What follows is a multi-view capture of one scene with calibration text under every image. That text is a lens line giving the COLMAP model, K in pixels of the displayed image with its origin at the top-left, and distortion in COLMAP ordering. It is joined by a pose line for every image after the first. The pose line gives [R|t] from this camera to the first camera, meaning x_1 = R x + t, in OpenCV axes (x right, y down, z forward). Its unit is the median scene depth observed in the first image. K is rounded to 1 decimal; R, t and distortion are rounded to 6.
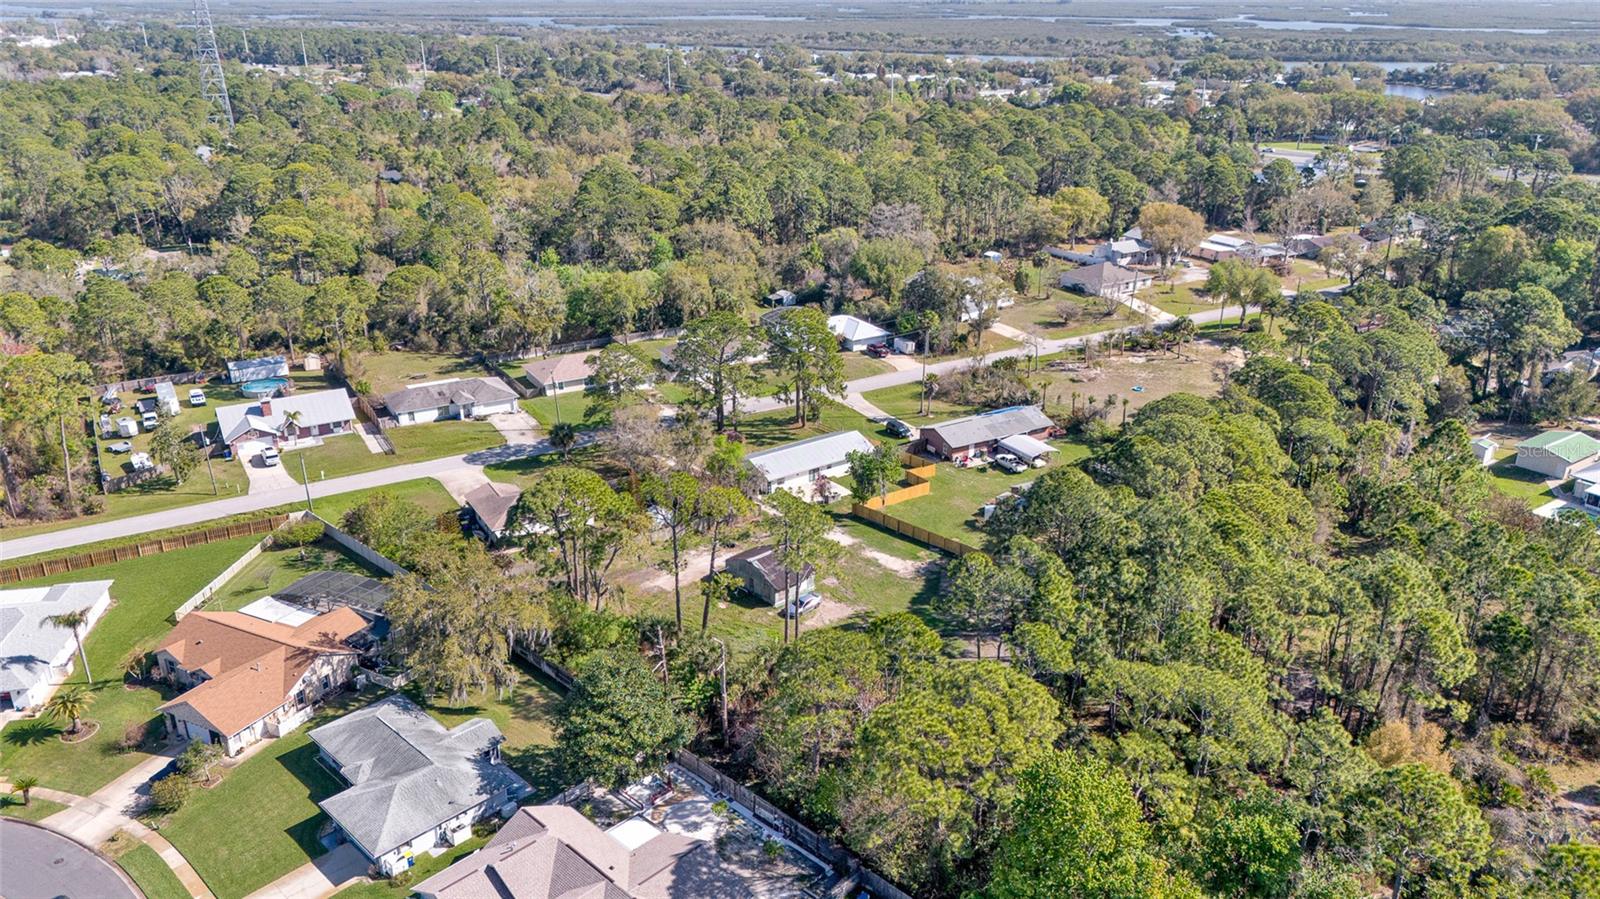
lens RADIAL K [[1230.8, 0, 800.0], [0, 1230.8, 449.5], [0, 0, 1]] dist [0.034897, -0.002792]
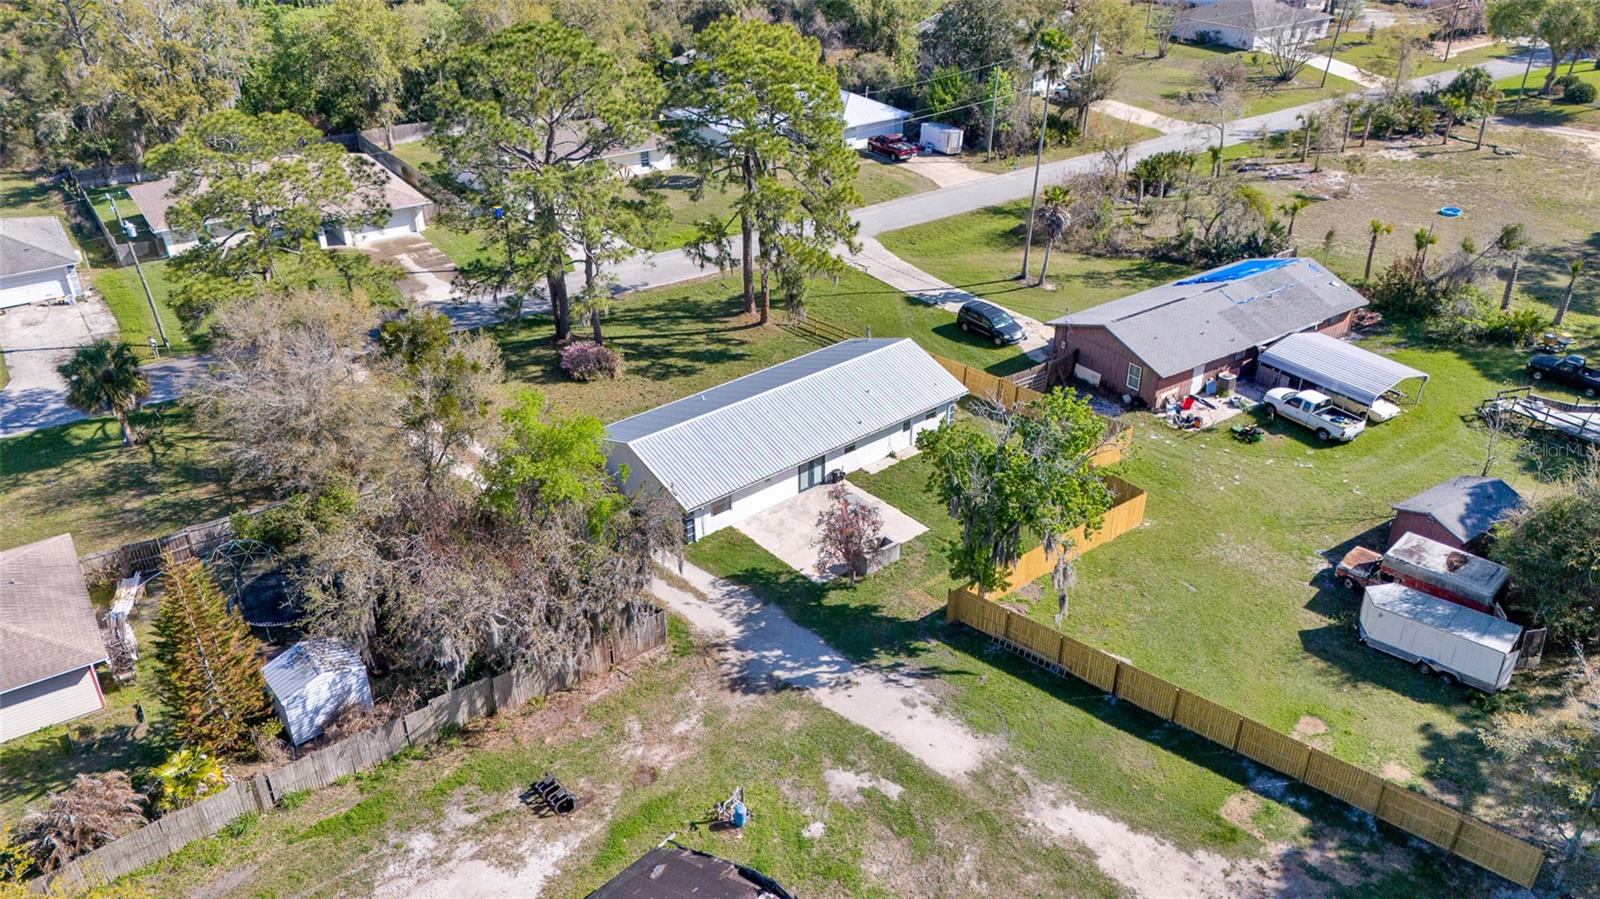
lens RADIAL K [[1230.8, 0, 800.0], [0, 1230.8, 449.5], [0, 0, 1]] dist [0.034897, -0.002792]
pose [[0.997245, -0.035252, 0.065260, -0.013785], [0.026429, 0.990973, 0.131430, -0.030914], [-0.069304, -0.129343, 0.989175, 0.587997]]
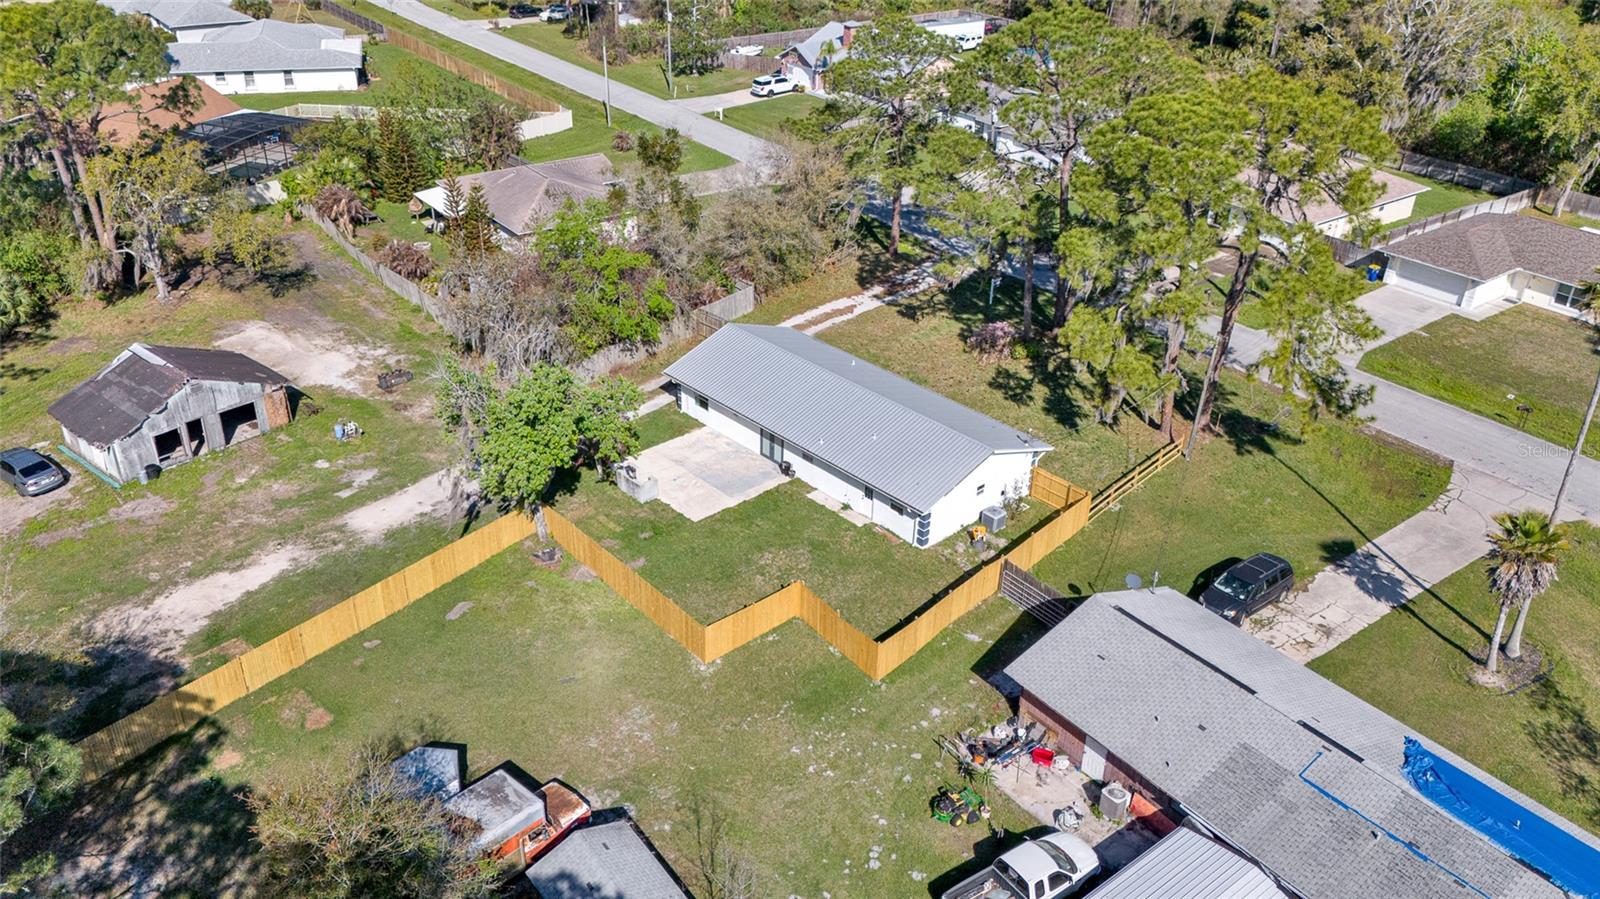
lens RADIAL K [[1230.8, 0, 800.0], [0, 1230.8, 449.5], [0, 0, 1]] dist [0.034897, -0.002792]
pose [[0.113019, 0.492135, -0.863151, 0.301088], [-0.377364, 0.824885, 0.420906, -0.124719], [0.919143, 0.278152, 0.278941, 0.825425]]
